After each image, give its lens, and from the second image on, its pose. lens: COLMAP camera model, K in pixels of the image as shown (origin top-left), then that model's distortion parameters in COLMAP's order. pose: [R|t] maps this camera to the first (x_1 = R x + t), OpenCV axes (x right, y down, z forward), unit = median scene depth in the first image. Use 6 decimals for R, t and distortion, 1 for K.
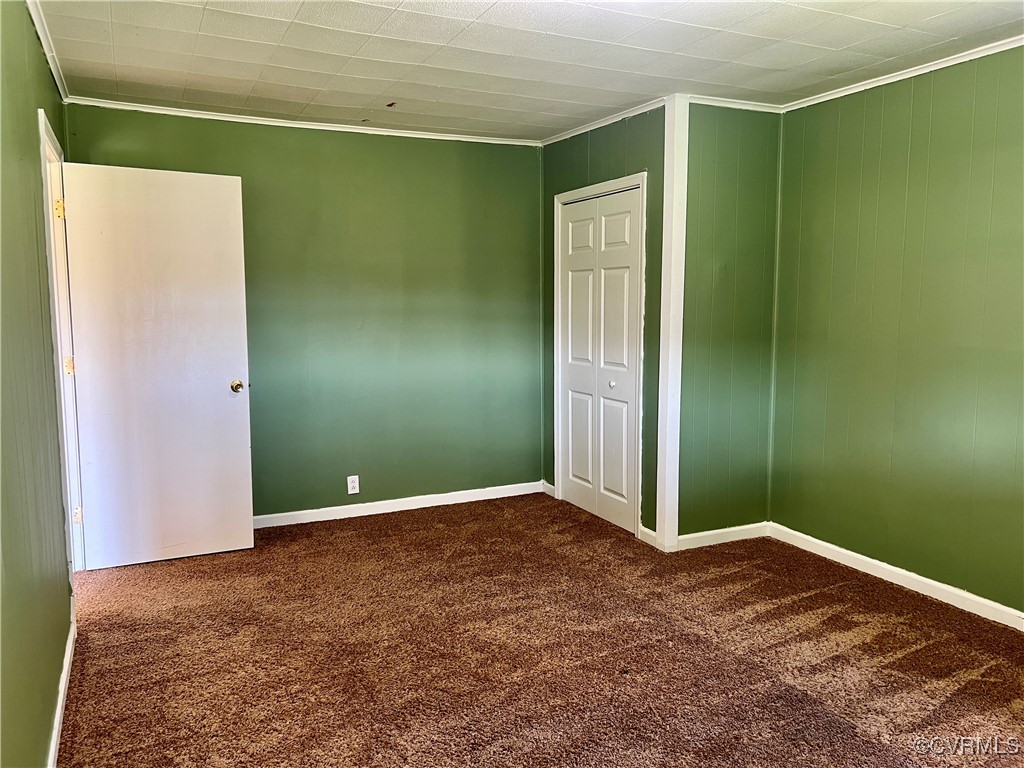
lens RADIAL K [[772.0, 0, 518.0], [0, 772.0, 384.4], [0, 0, 1]] dist [0.076590, -0.097881]
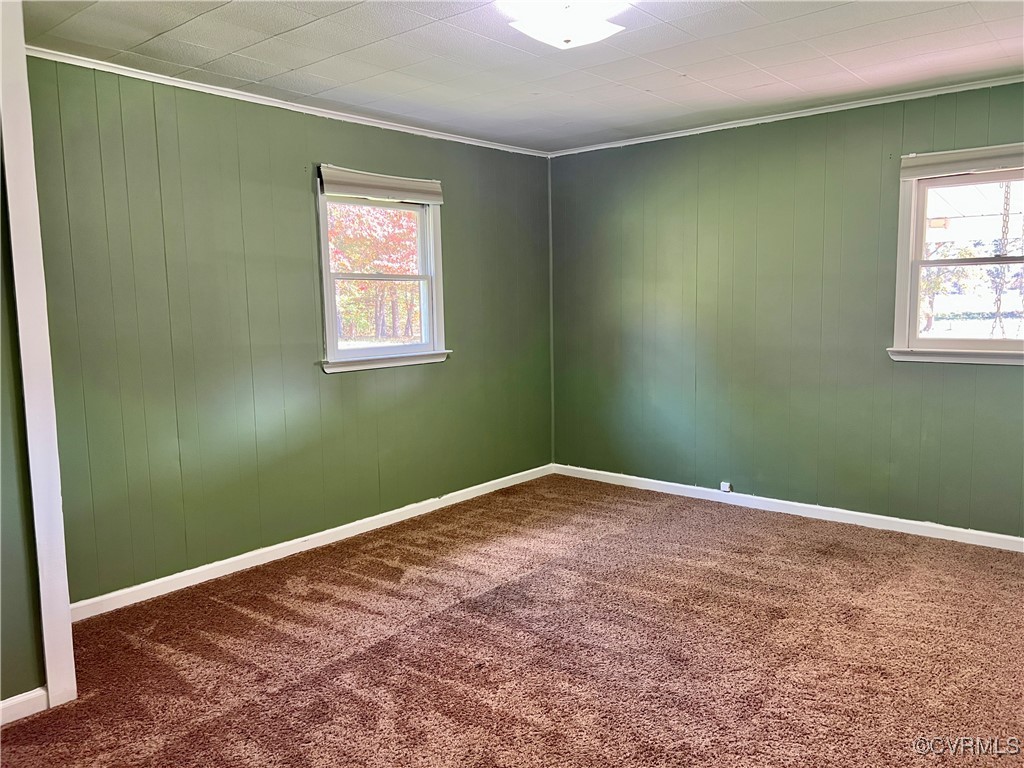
lens RADIAL K [[772.0, 0, 518.0], [0, 772.0, 384.4], [0, 0, 1]] dist [0.076590, -0.097881]
pose [[-0.408296, -0.099372, 0.907425, -0.644078], [0.114871, 0.980562, 0.159068, -0.125911], [-0.905593, 0.169184, -0.388945, 1.065462]]
